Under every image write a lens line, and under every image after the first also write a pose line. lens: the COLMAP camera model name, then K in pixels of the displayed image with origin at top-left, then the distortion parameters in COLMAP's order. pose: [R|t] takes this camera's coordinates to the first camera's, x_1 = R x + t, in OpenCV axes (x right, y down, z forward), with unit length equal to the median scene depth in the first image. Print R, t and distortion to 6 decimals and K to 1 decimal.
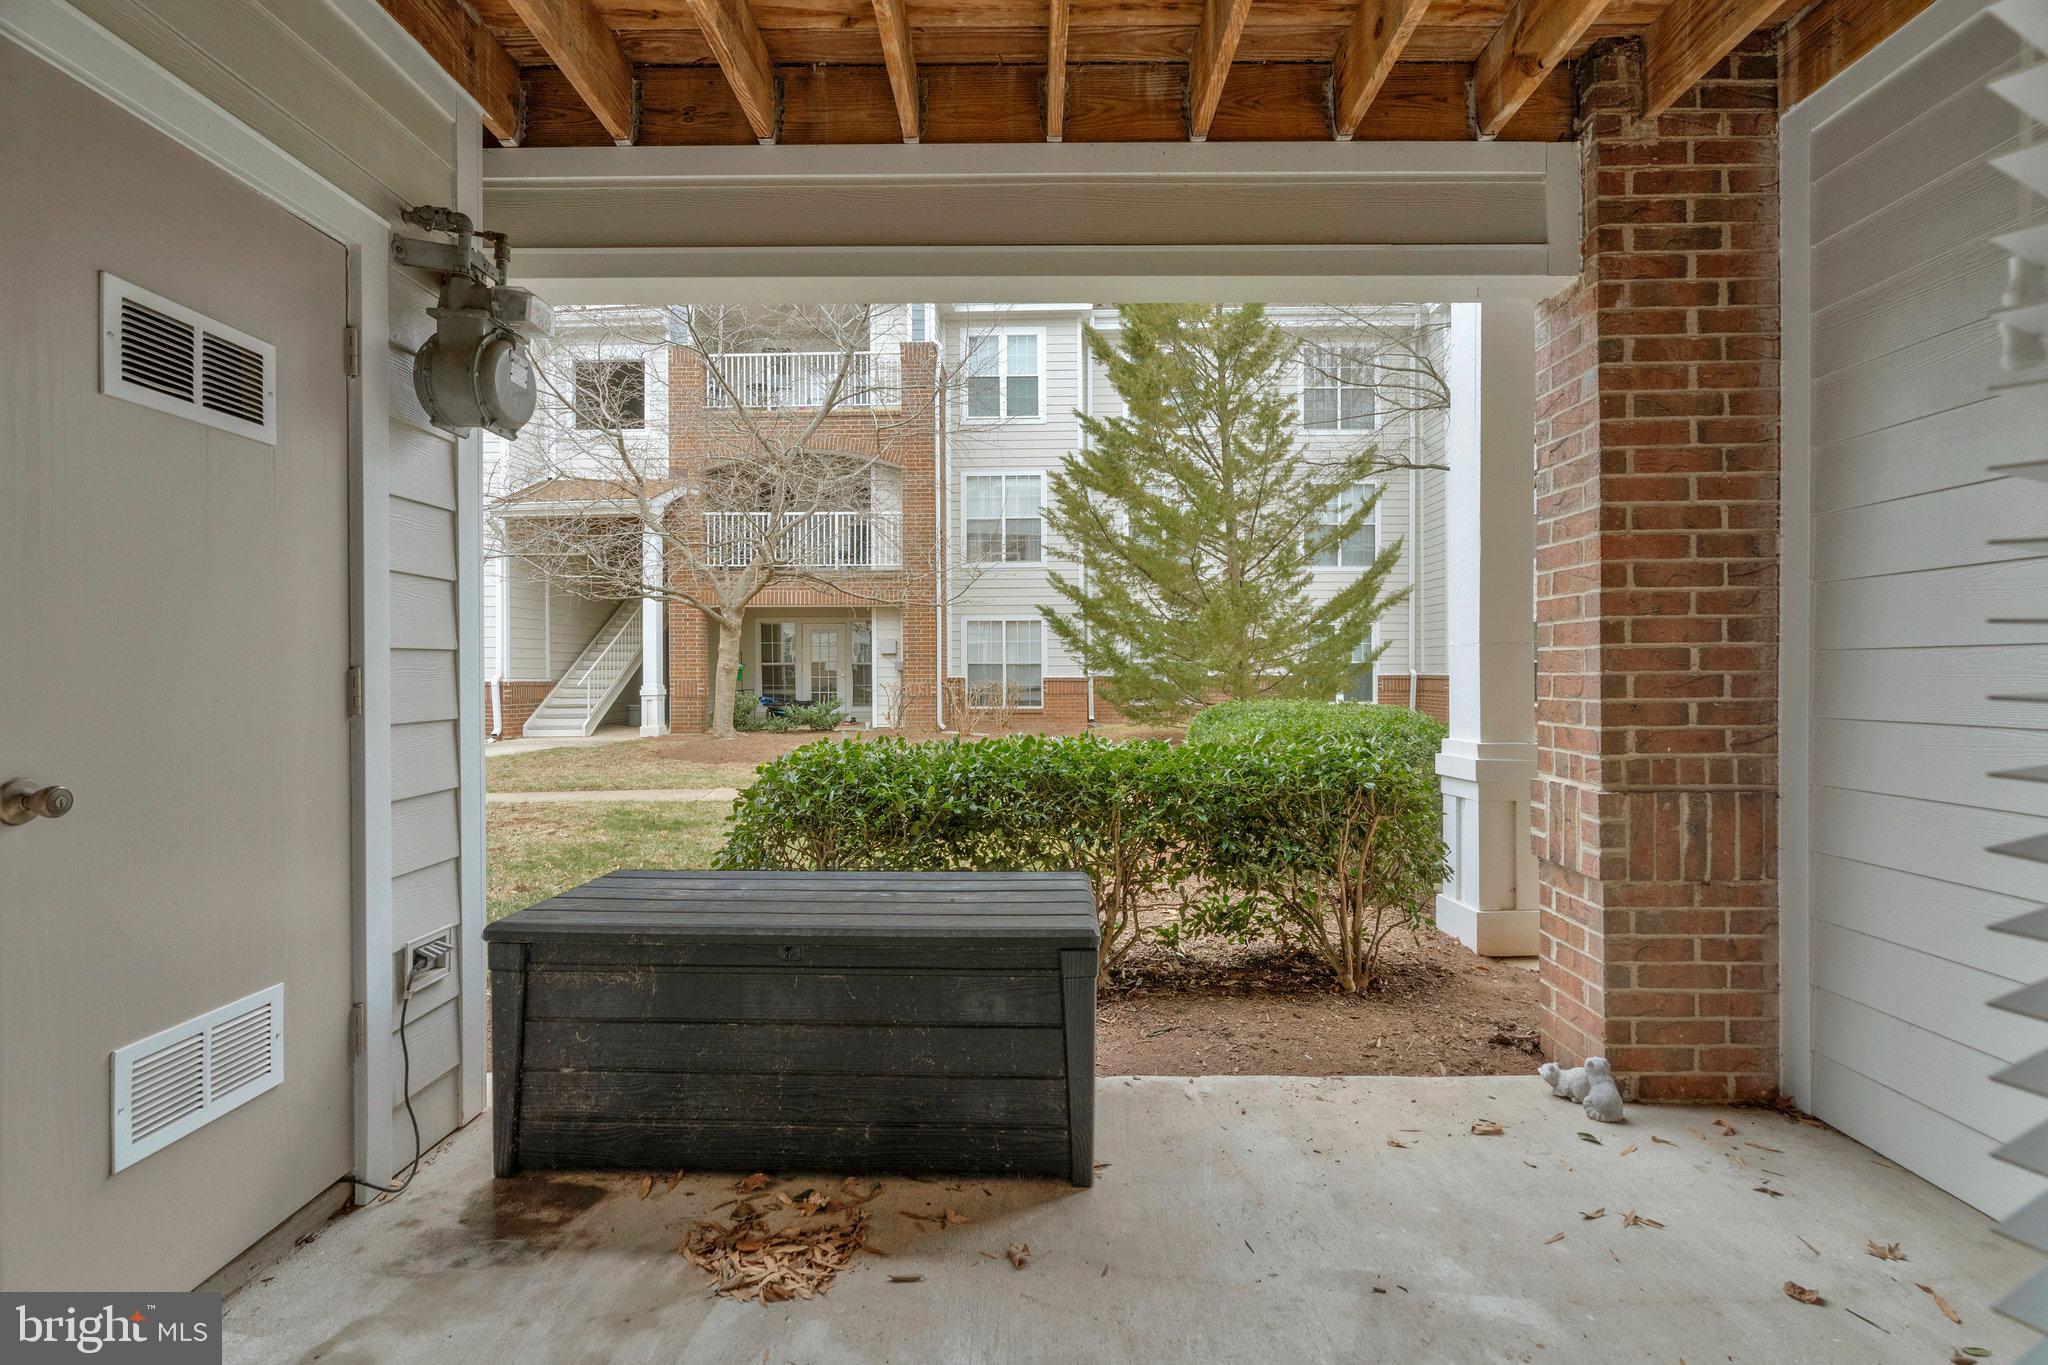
lens RADIAL K [[937.7, 0, 1035.1], [0, 937.7, 677.5], [0, 0, 1]] dist [-0.015270, 0.004774]
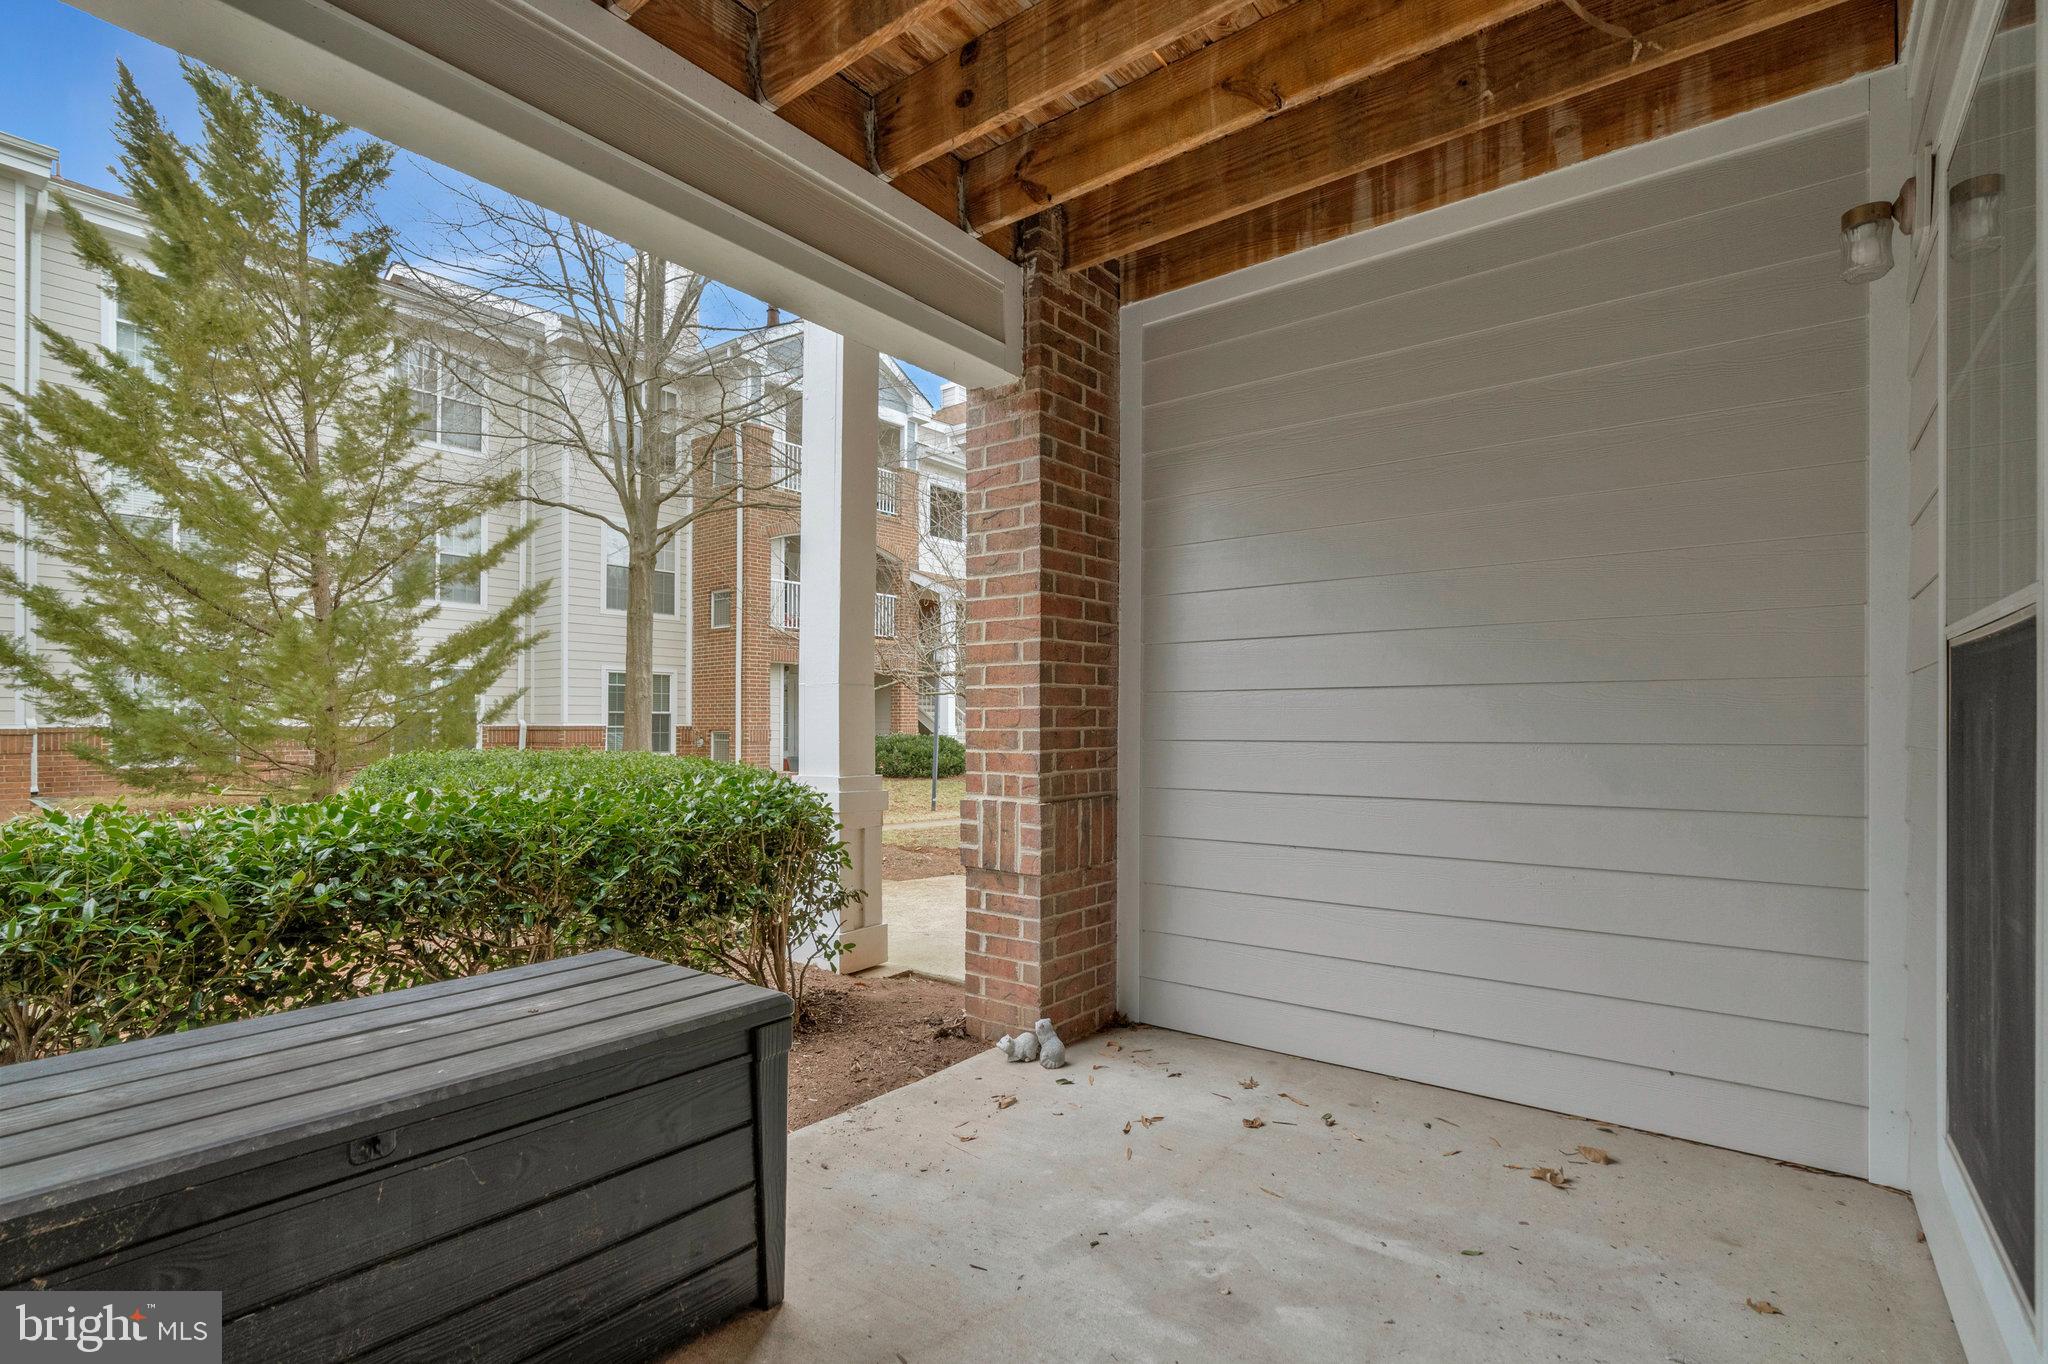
lens RADIAL K [[937.7, 0, 1075.0], [0, 937.7, 726.0], [0, 0, 1]] dist [-0.015270, 0.004774]
pose [[0.600209, -0.000730, 0.799843, -0.344351], [0.003321, 0.999993, -0.001580, 0.022162], [-0.799836, 0.003604, 0.600207, 0.215568]]
